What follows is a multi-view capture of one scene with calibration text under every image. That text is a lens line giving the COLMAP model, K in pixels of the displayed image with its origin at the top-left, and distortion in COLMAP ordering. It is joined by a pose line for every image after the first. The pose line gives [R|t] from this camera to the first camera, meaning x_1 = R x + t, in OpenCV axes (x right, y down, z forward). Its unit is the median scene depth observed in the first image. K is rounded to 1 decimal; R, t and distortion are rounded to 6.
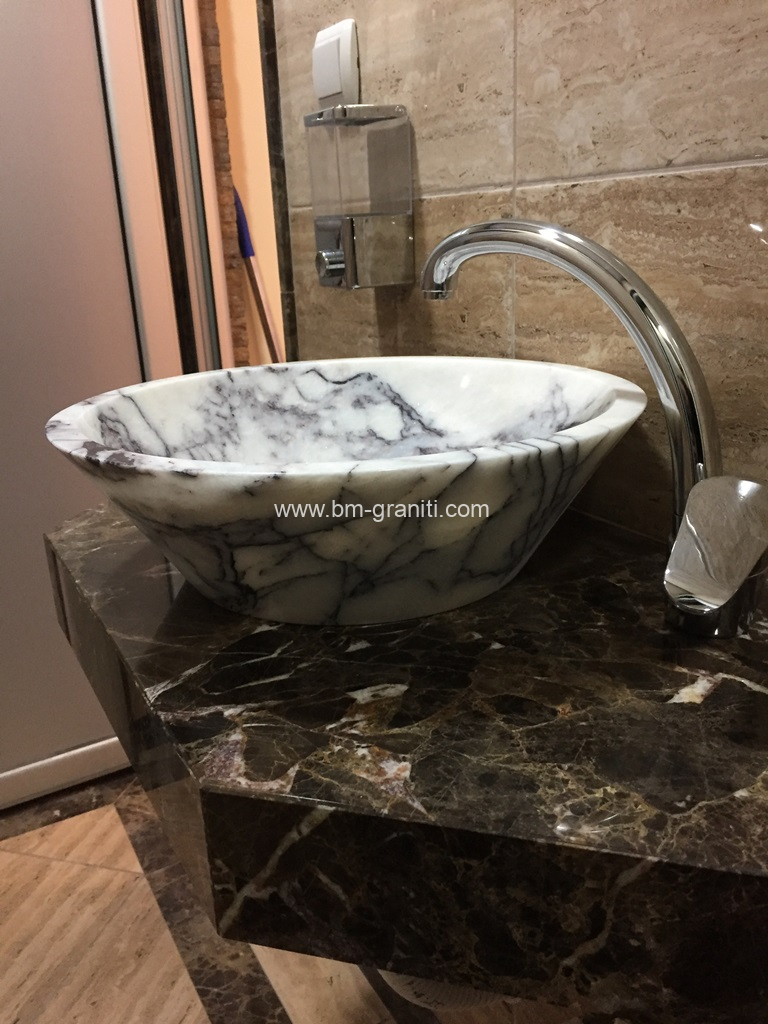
lens RADIAL K [[876.1, 0, 386.7], [0, 876.1, 513.5], [0, 0, 1]] dist [0.100673, -0.144897]
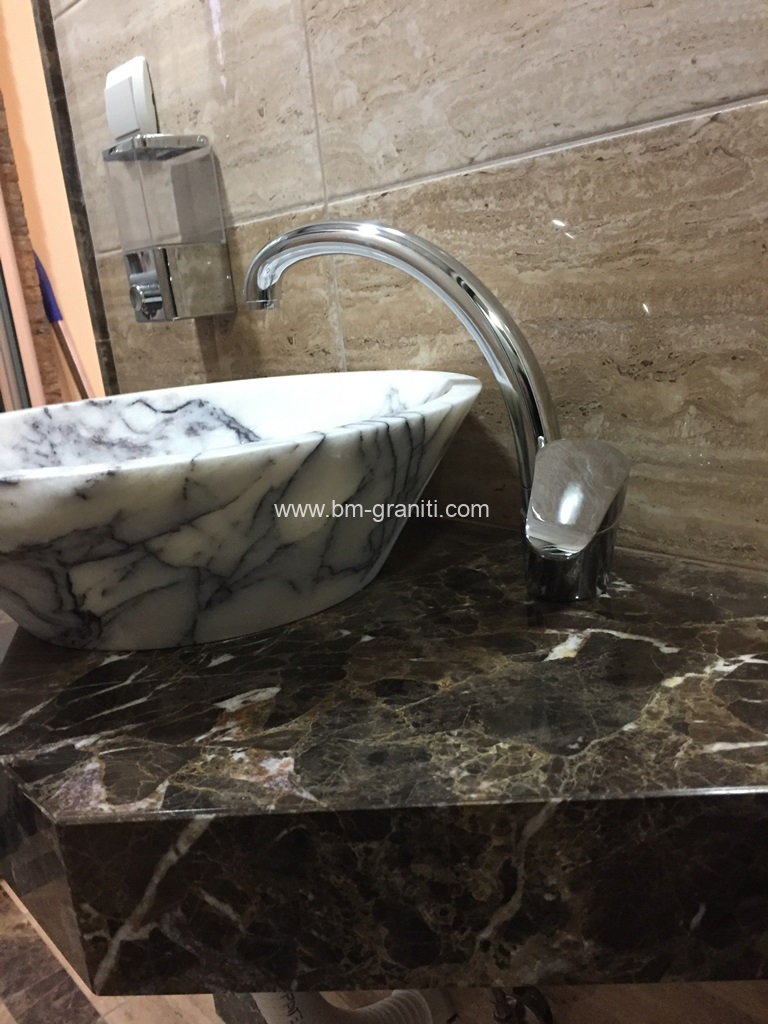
lens RADIAL K [[876.1, 0, 386.7], [0, 876.1, 513.5], [0, 0, 1]] dist [0.100673, -0.144897]
pose [[0.977411, -0.107582, 0.181920, -0.011885], [0.121230, 0.990453, -0.065618, 0.068595], [-0.173123, 0.086190, 0.981122, 0.036773]]
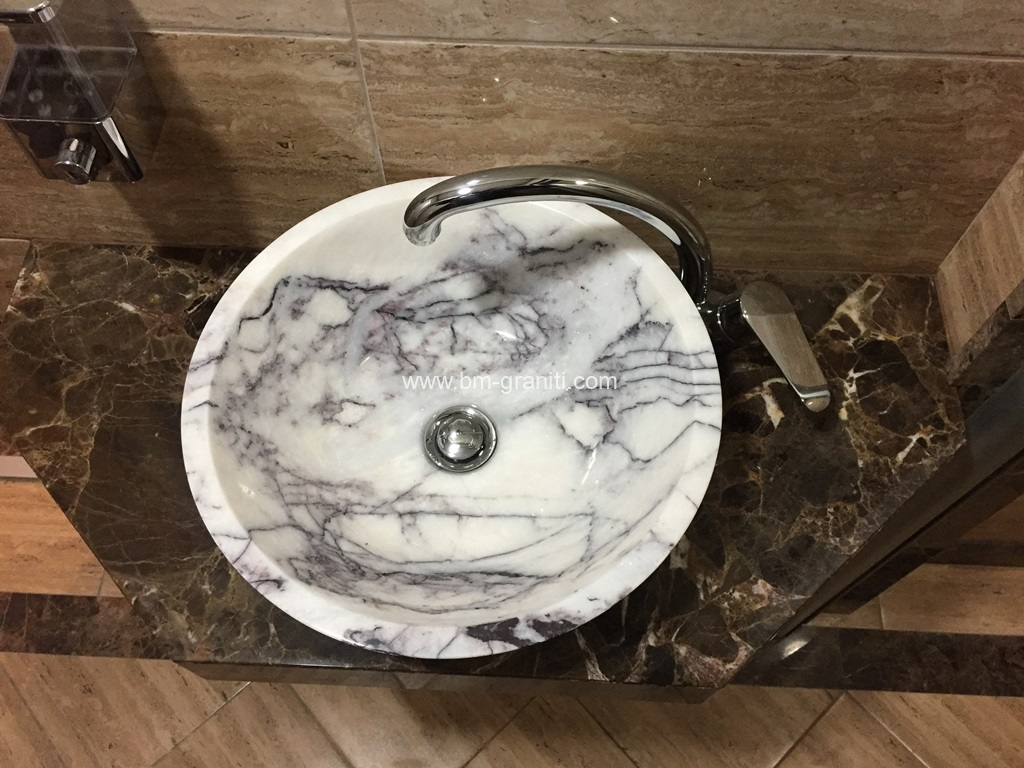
lens RADIAL K [[876.1, 0, 509.5], [0, 876.1, 390.0], [0, 0, 1]] dist [0.100673, -0.144897]
pose [[0.532085, -0.732592, 0.424493, -0.481262], [0.243748, 0.612667, 0.751815, -0.944001], [-0.810847, -0.296560, 0.504558, 0.416234]]
